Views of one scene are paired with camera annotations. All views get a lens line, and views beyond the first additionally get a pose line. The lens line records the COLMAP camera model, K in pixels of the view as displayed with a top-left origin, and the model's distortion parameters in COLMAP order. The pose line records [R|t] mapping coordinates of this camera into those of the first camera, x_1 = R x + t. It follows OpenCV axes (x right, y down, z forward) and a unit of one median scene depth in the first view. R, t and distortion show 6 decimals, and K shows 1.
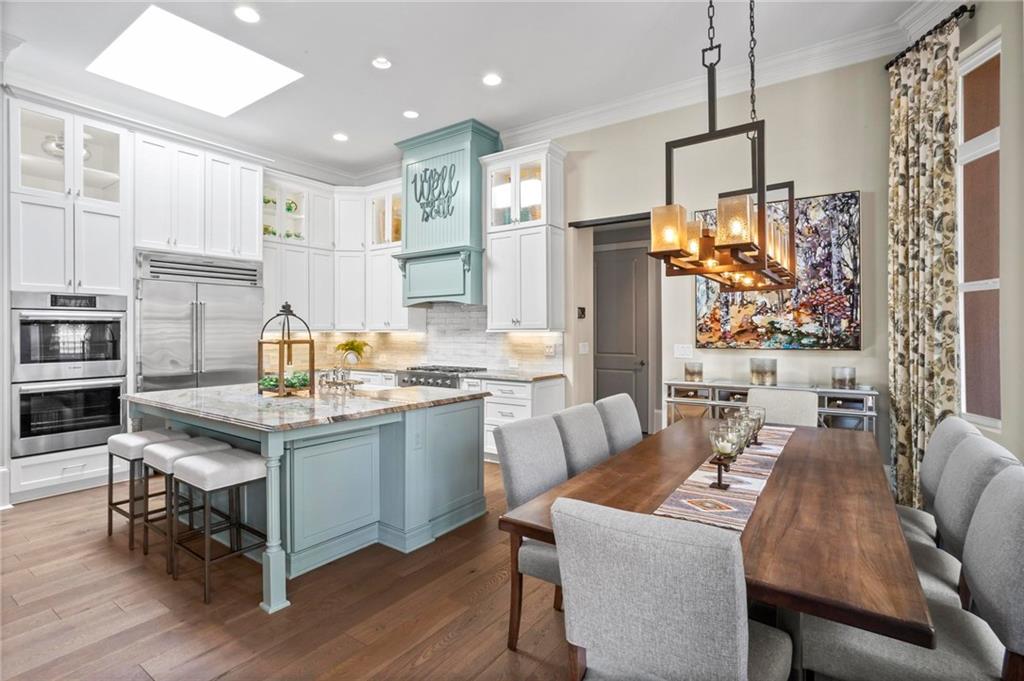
lens RADIAL K [[499.2, 0, 502.9], [0, 499.2, 328.2], [0, 0, 1]] dist [-0.060820, 0.033288]
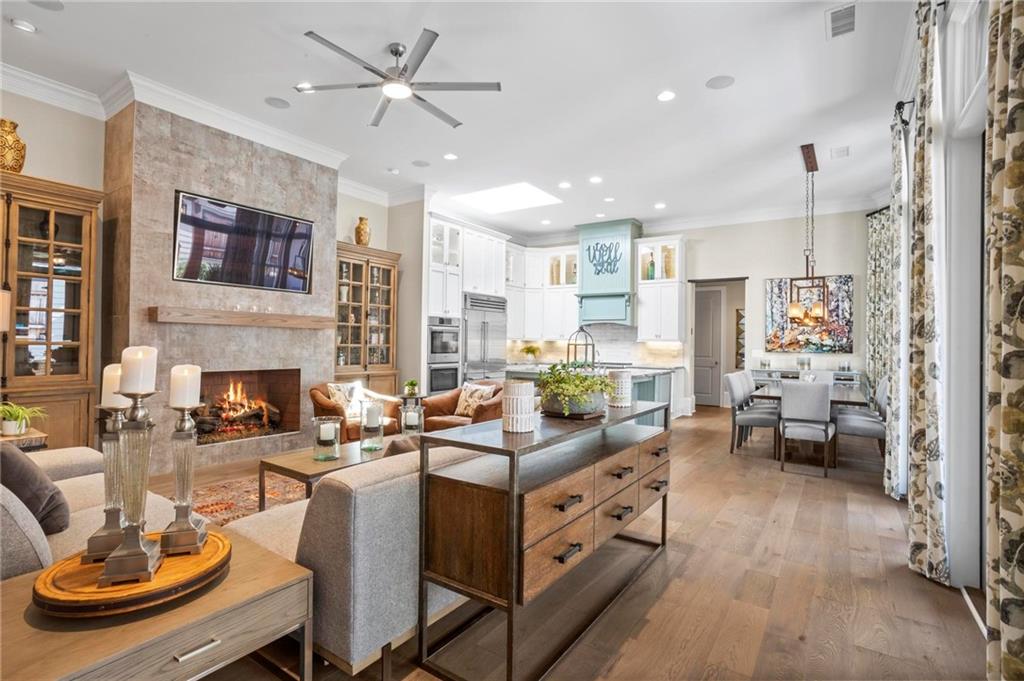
lens RADIAL K [[494.4, 0, 502.7], [0, 494.4, 336.1], [0, 0, 1]] dist [-0.058850, 0.033152]
pose [[0.999824, 0.017303, 0.007220, -0.636018], [-0.017256, 0.999830, -0.006561, 0.009890], [-0.007333, 0.006435, 0.999952, -0.863268]]
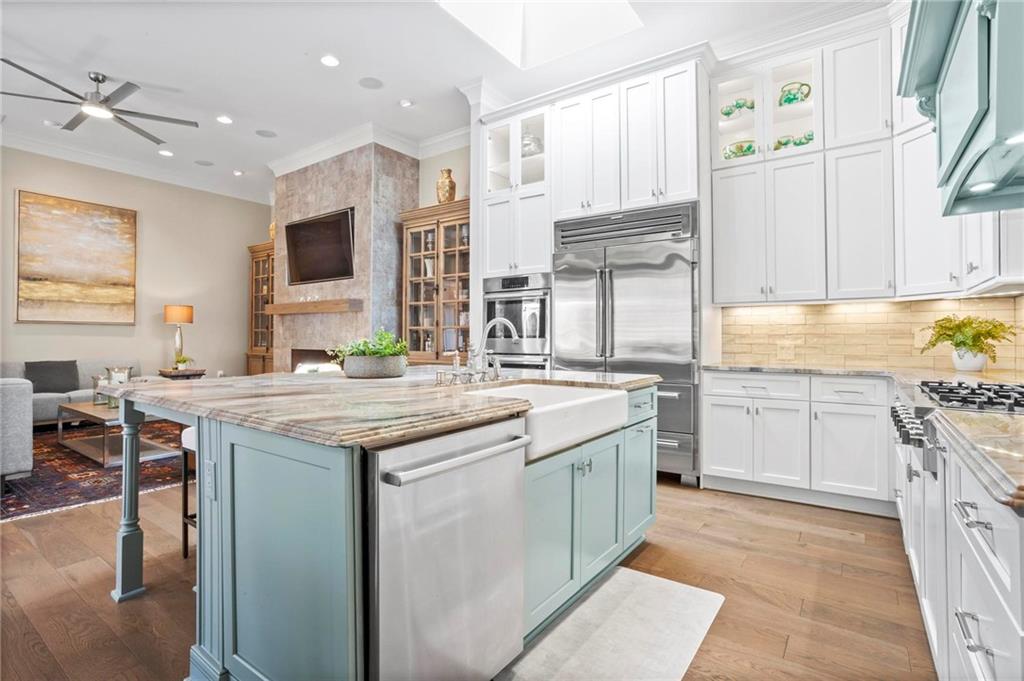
lens RADIAL K [[494.4, 0, 502.7], [0, 494.4, 336.1], [0, 0, 1]] dist [-0.058850, 0.033152]
pose [[-0.010584, -0.003506, -0.999938, 0.222443], [0.004984, 0.999981, -0.003559, 0.065378], [0.999932, -0.005022, -0.010566, 0.930253]]
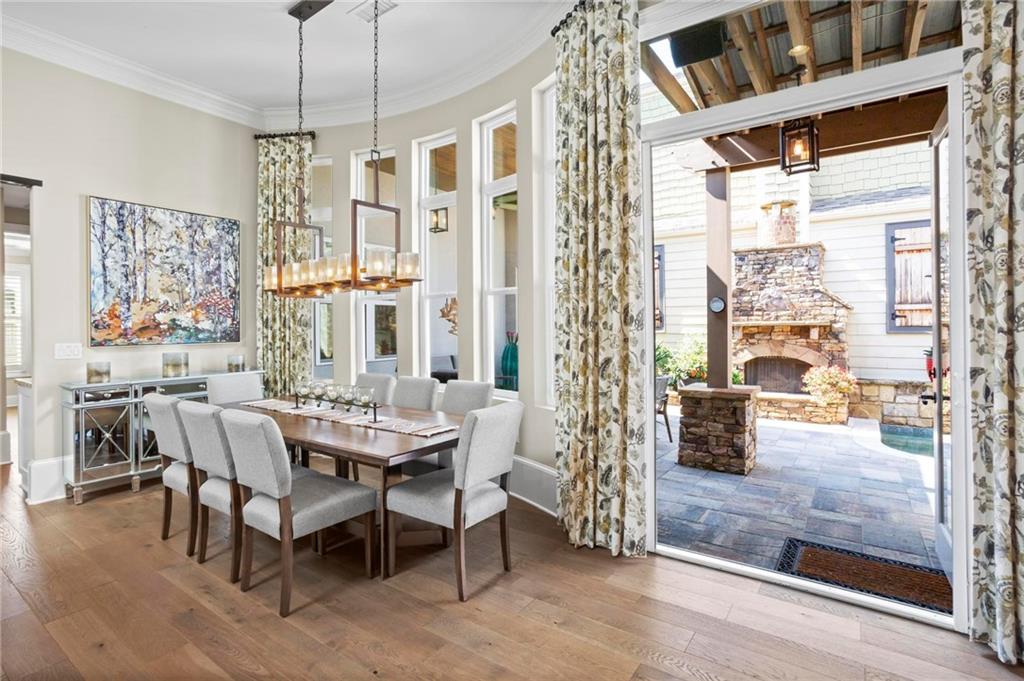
lens RADIAL K [[499.2, 0, 502.9], [0, 499.2, 328.2], [0, 0, 1]] dist [-0.060820, 0.033288]
pose [[0.002134, -0.004575, 0.999987, -0.511963], [-0.000826, 0.999989, 0.004577, 0.001691], [-0.999997, -0.000835, 0.002131, 0.244156]]
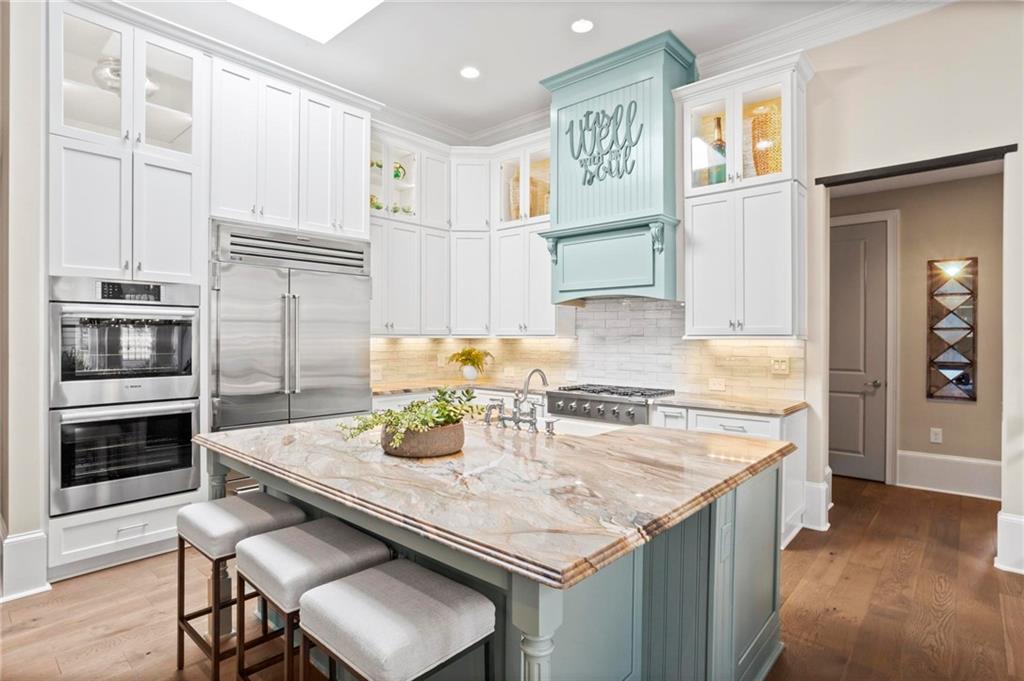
lens RADIAL K [[529.2, 0, 503.3], [0, 529.2, 335.9], [0, 0, 1]] dist [-0.062853, 0.034695]
pose [[0.993164, 0.006451, -0.116546, -0.248157], [-0.005963, 0.999972, 0.004539, 0.001702], [0.116572, -0.003813, 0.993175, 0.303342]]
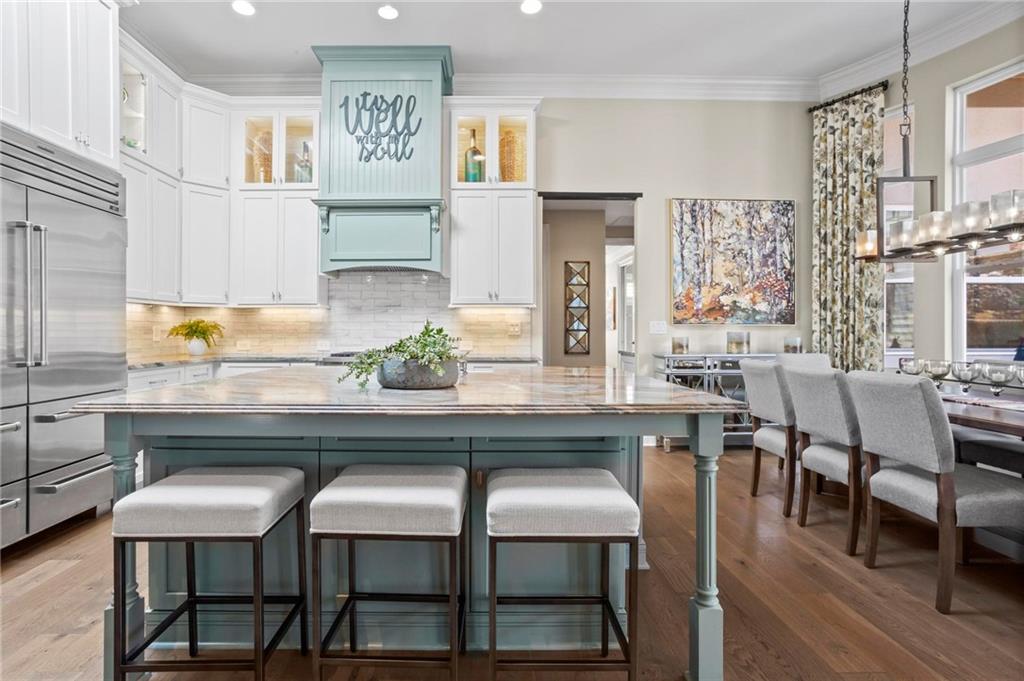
lens RADIAL K [[500.8, 0, 480.1], [0, 500.8, 332.1], [0, 0, 1]] dist [-0.061182, 0.034230]
pose [[0.813889, 0.002945, 0.581013, -0.599208], [-0.006905, 0.999966, 0.004603, 0.056434], [-0.580980, -0.007758, 0.813881, 0.365144]]
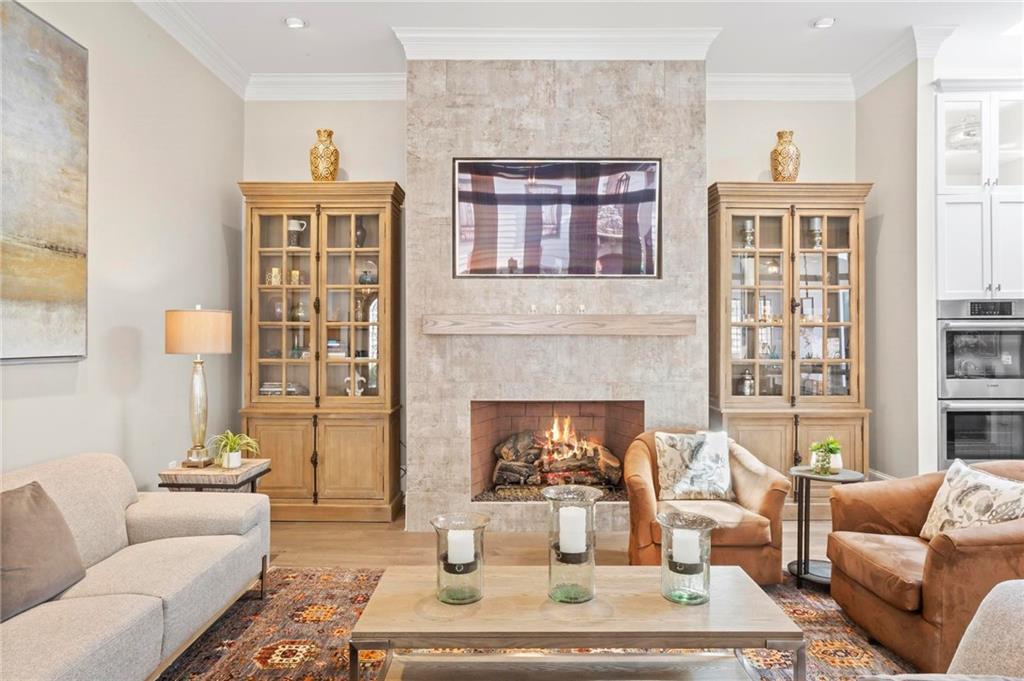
lens RADIAL K [[622.0, 0, 509.7], [0, 622.0, 332.0], [0, 0, 1]] dist [-0.006773, 0.001377]
pose [[0.578631, -0.007642, -0.815554, -0.454940], [0.004927, 0.999971, -0.005875, -0.010992], [0.815574, -0.000619, 0.578652, -0.314902]]
